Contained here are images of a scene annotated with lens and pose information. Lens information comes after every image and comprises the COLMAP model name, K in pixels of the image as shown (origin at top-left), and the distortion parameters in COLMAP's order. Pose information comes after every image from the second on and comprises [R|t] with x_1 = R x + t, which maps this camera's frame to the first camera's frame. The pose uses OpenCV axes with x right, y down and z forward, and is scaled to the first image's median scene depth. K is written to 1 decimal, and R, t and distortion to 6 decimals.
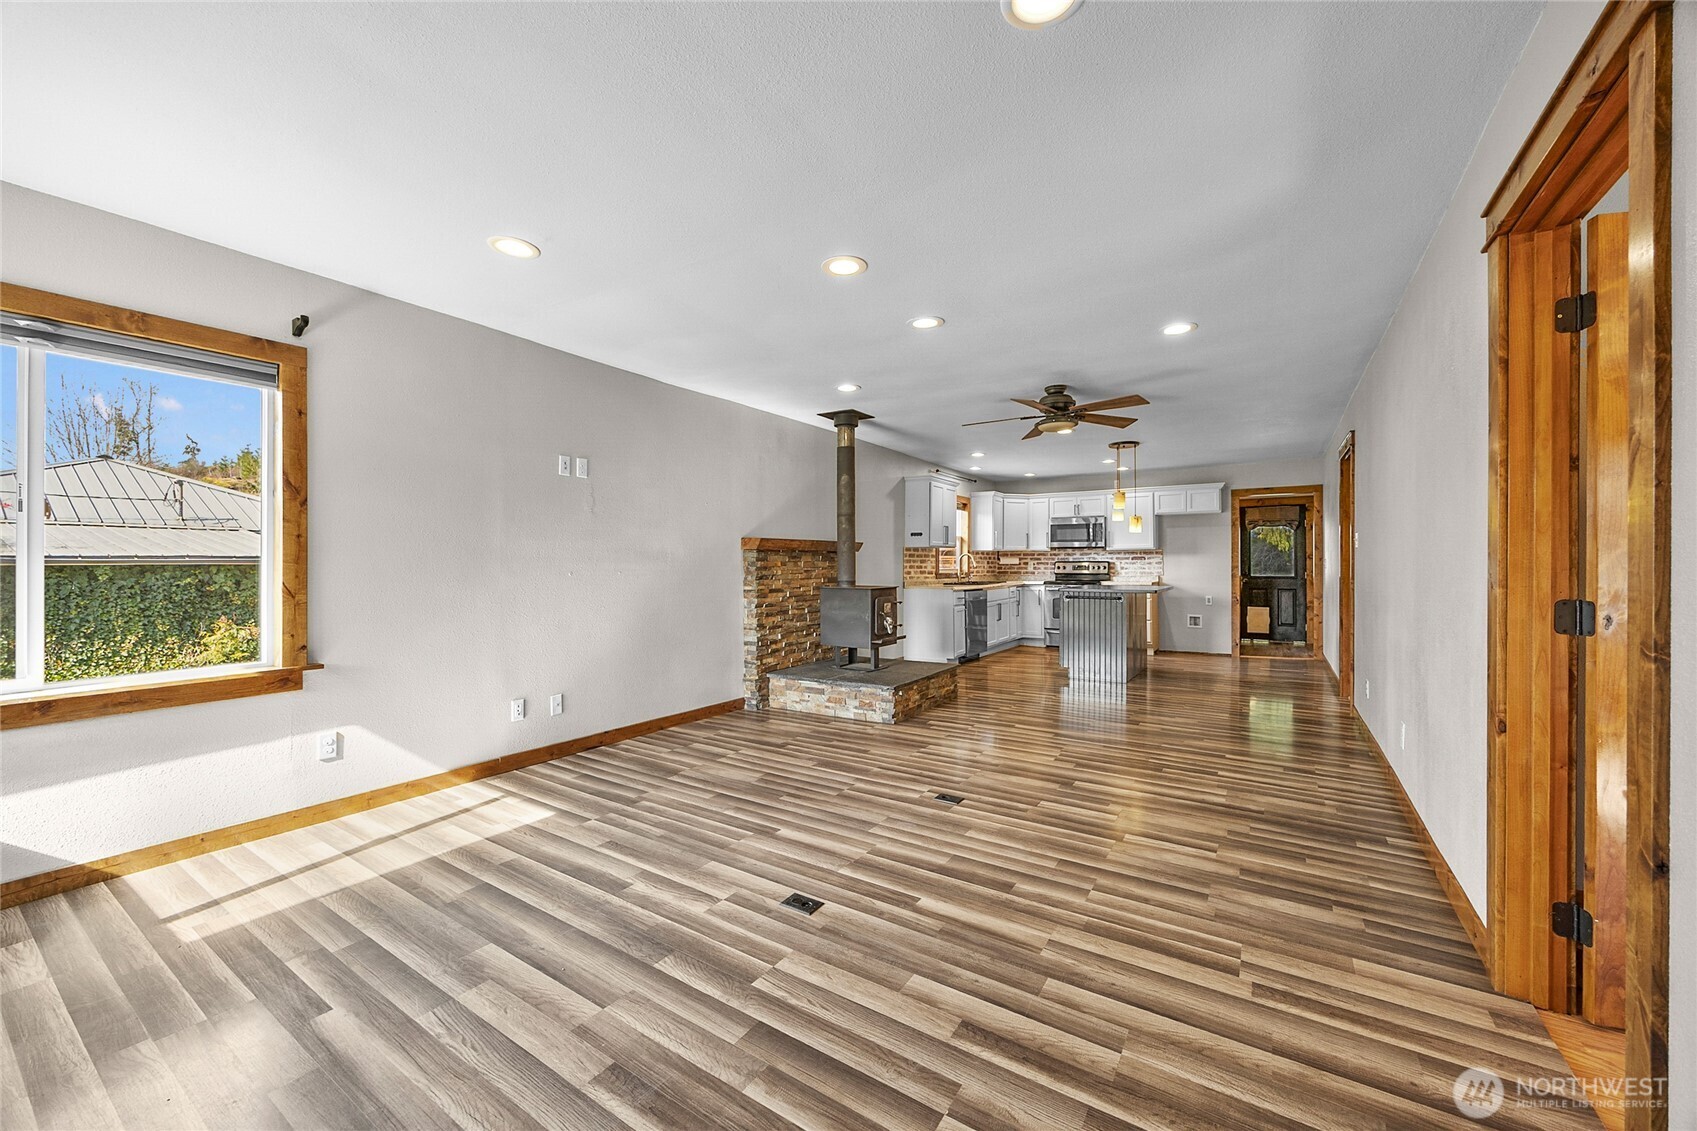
lens RADIAL K [[647.8, 0, 844.6], [0, 647.8, 560.2], [0, 0, 1]] dist [-0.002369, 0.001086]
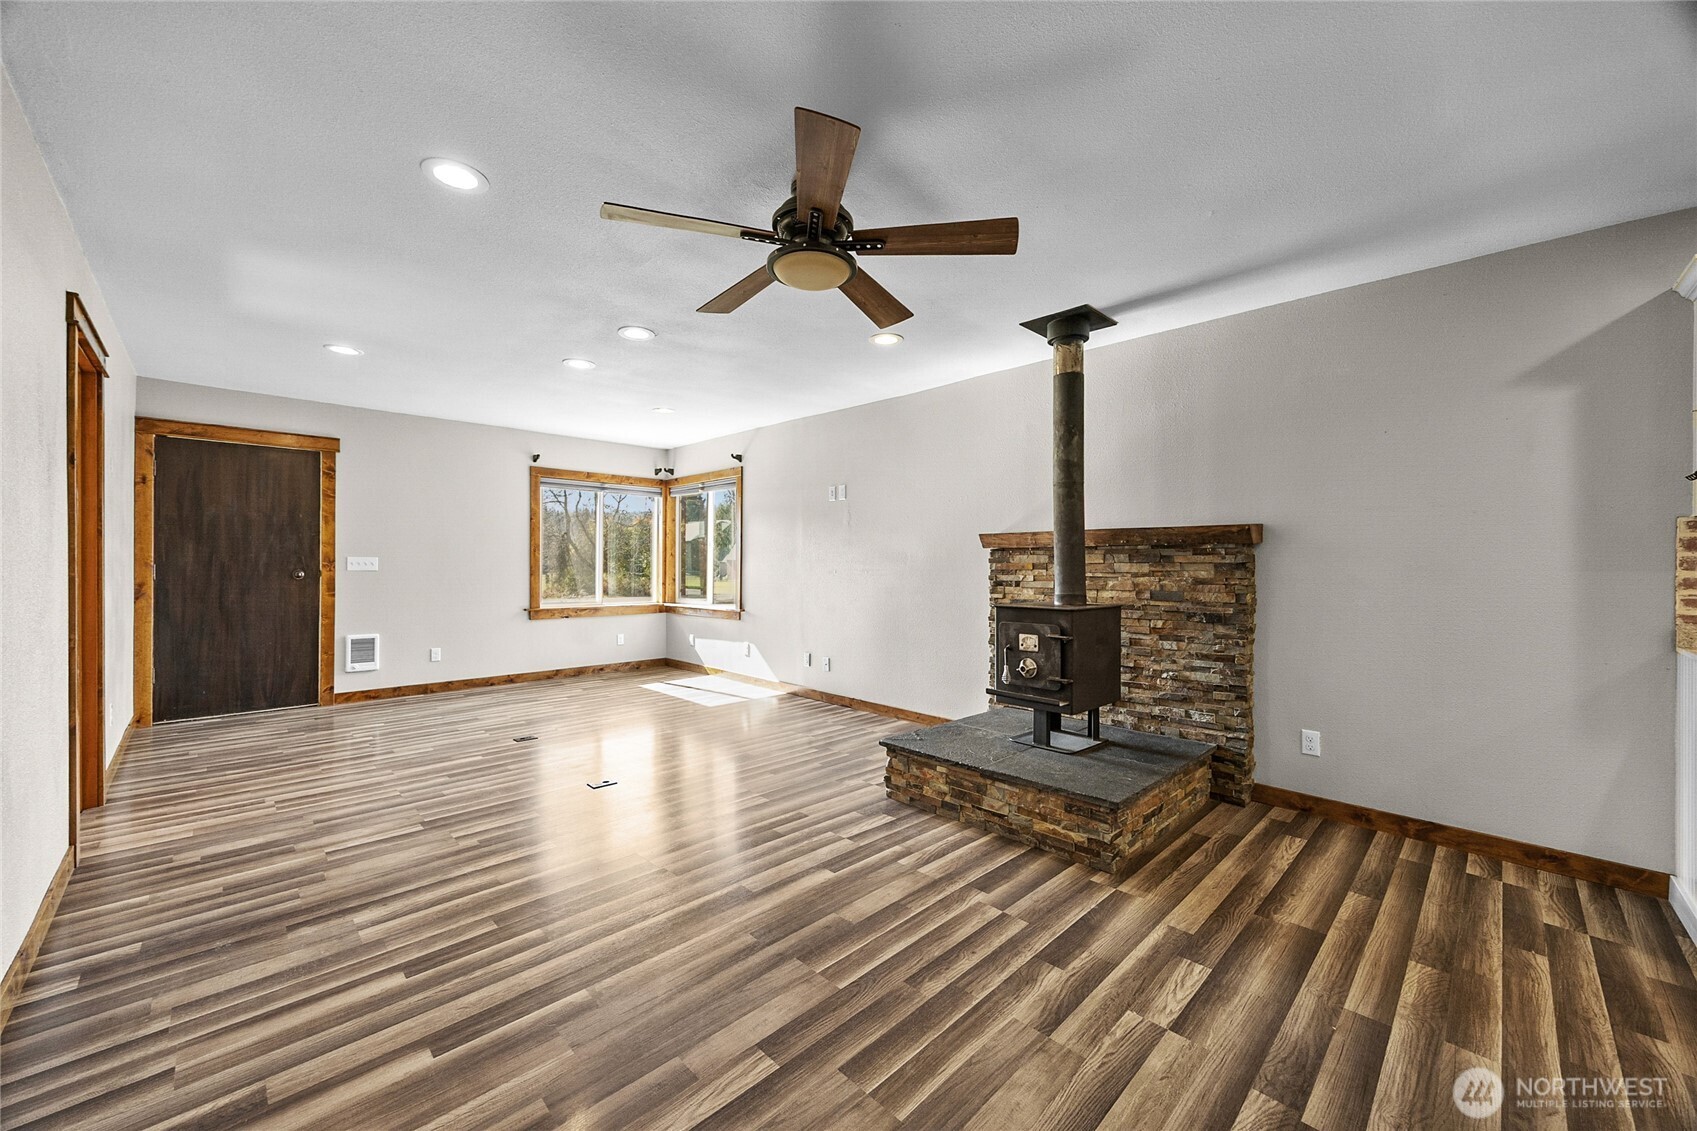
lens RADIAL K [[647.8, 0, 843.2], [0, 647.8, 564.4], [0, 0, 1]] dist [-0.002369, 0.001086]
pose [[-0.211965, -0.000564, -0.977277, 0.476692], [-0.002469, 0.999997, -0.000041, 0.003116], [0.977274, 0.002404, -0.211966, 0.687654]]
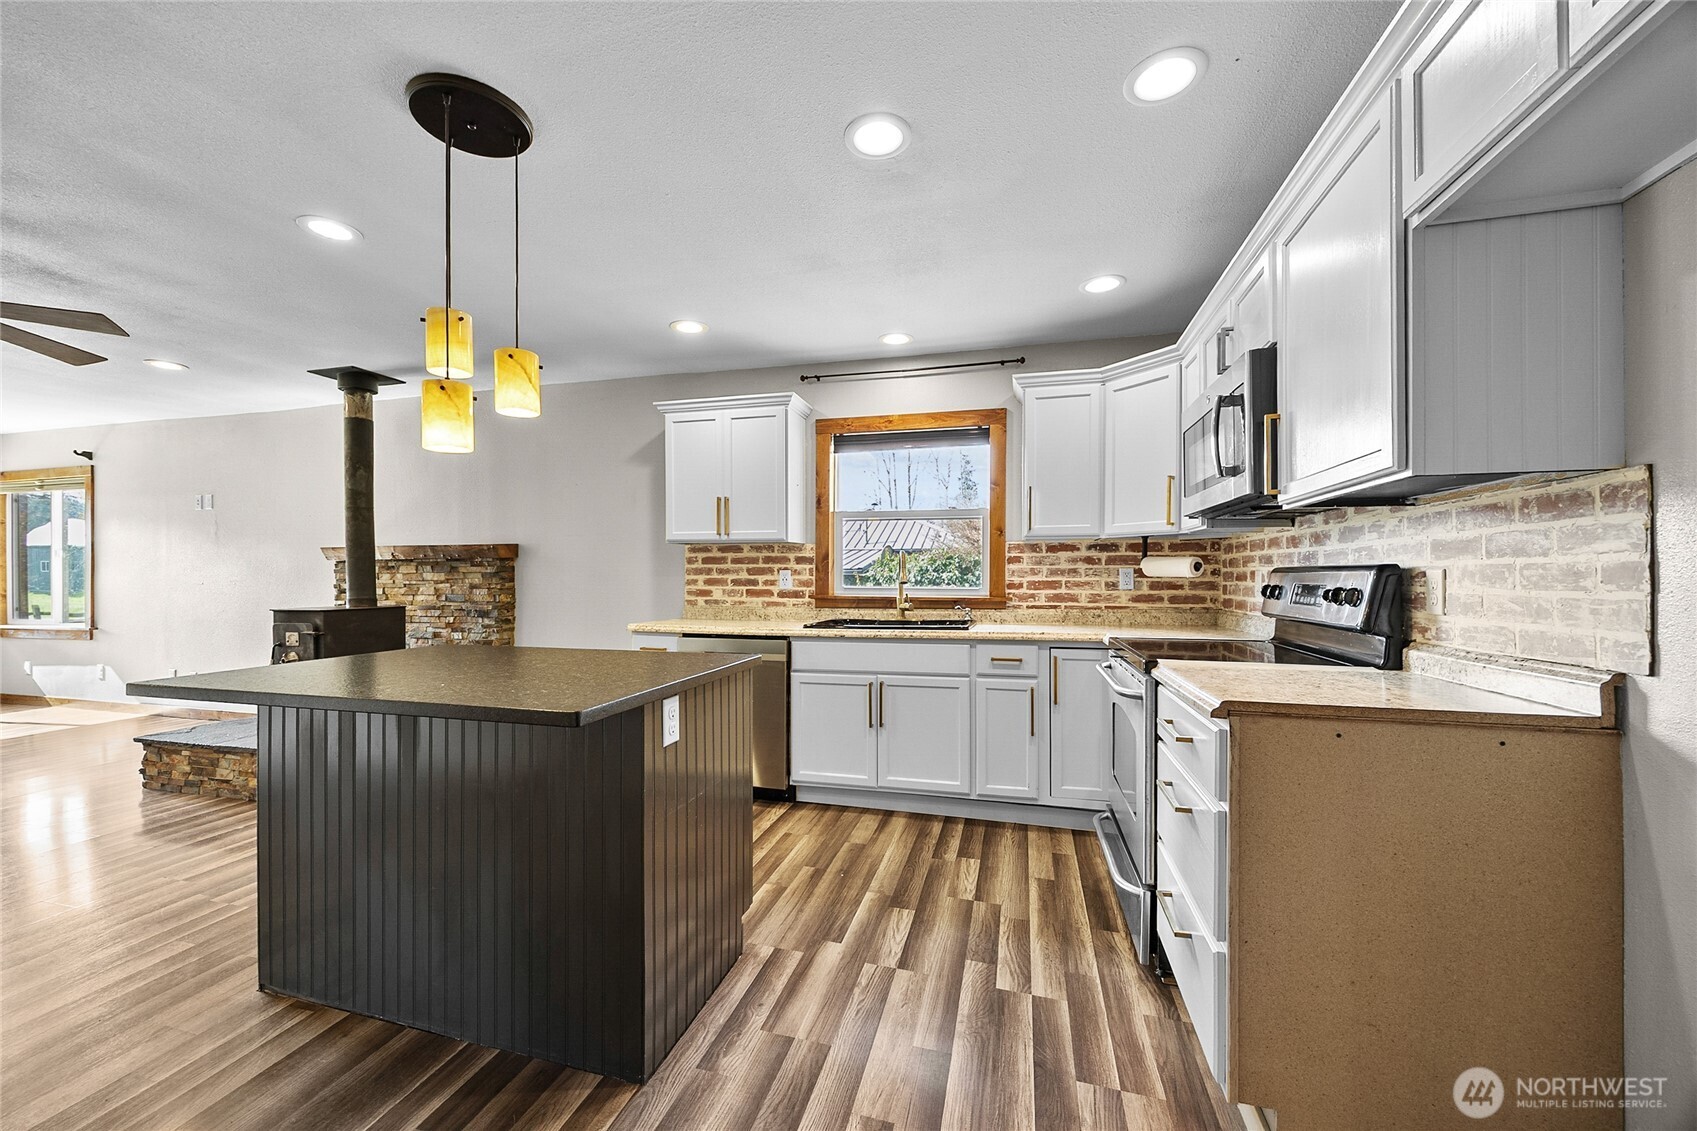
lens RADIAL K [[647.8, 0, 847.6], [0, 647.8, 580.1], [0, 0, 1]] dist [-0.002369, 0.001086]
pose [[0.317078, 0.008723, -0.948359, 0.659007], [0.005334, 0.999925, 0.010980, 0.003834], [0.948385, -0.008540, 0.317008, 0.965301]]
